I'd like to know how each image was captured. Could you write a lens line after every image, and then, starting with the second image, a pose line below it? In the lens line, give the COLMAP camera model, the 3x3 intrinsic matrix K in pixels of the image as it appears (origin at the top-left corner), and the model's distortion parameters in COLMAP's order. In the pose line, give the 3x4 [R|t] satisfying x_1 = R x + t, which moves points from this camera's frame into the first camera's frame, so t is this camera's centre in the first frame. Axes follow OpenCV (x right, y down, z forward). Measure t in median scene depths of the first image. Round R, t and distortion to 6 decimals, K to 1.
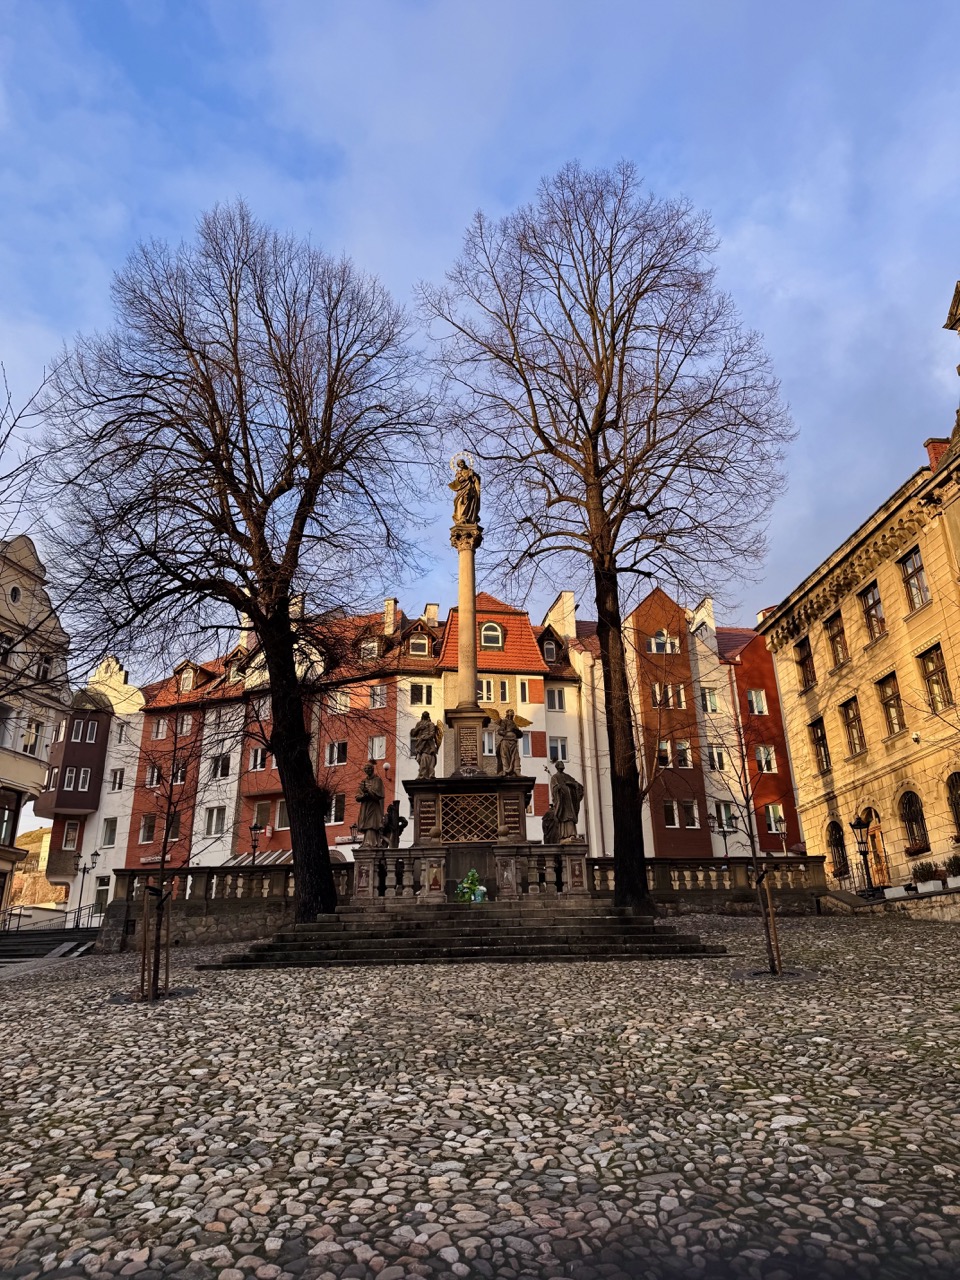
lens RADIAL K [[892.8, 0, 480.0], [0, 892.8, 640.0], [0, 0, 1]] dist [0.079989, -0.085755]
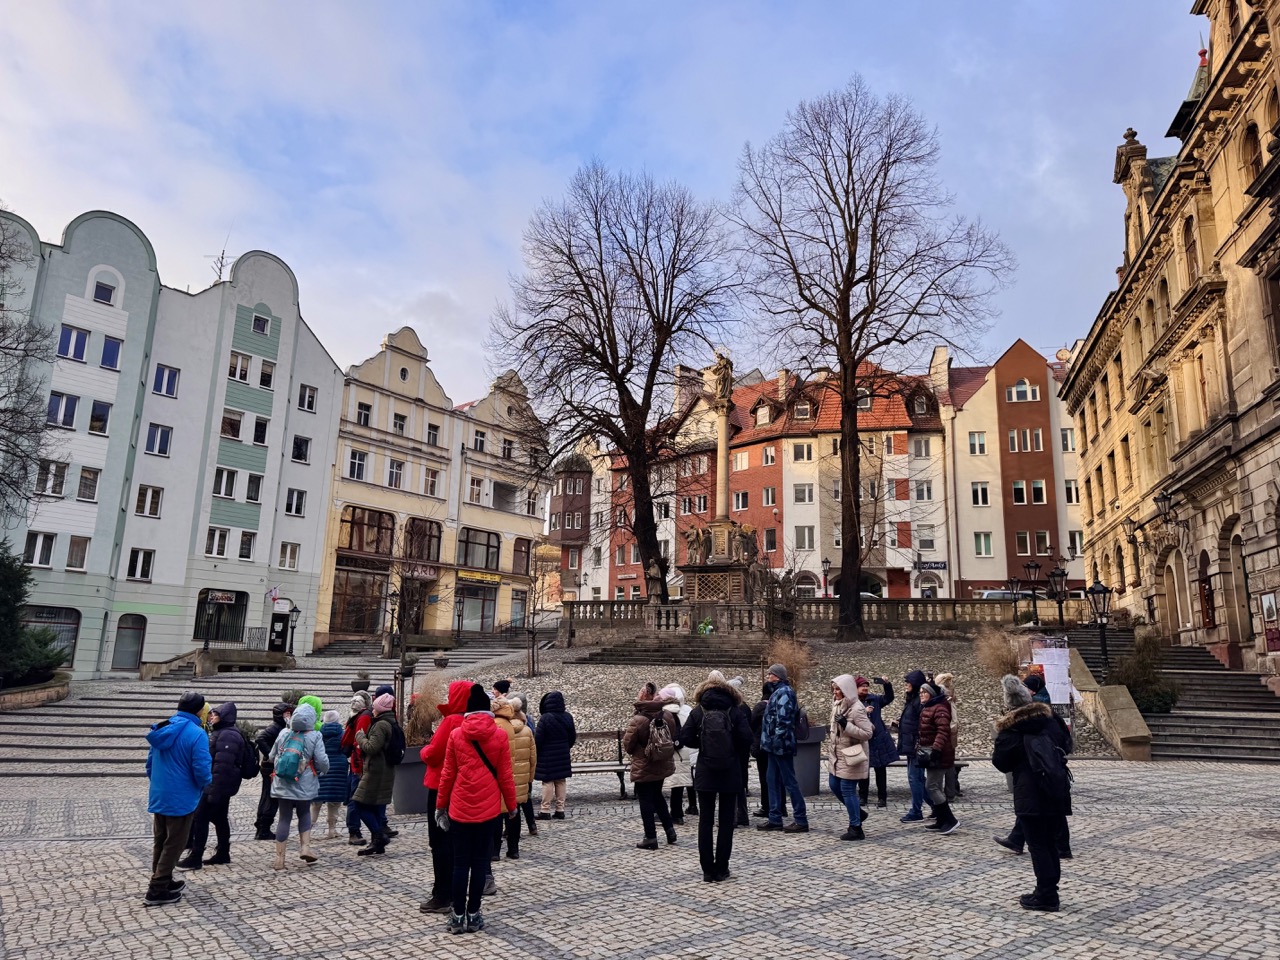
lens RADIAL K [[892.8, 0, 652.2], [0, 892.8, 471.7], [0, 0, 1]] dist [0.079989, -0.085755]
pose [[0.926764, -0.042115, -0.373275, 0.208079], [0.098681, 0.986090, 0.133748, -0.102285], [0.362450, -0.160789, 0.918029, -0.232771]]
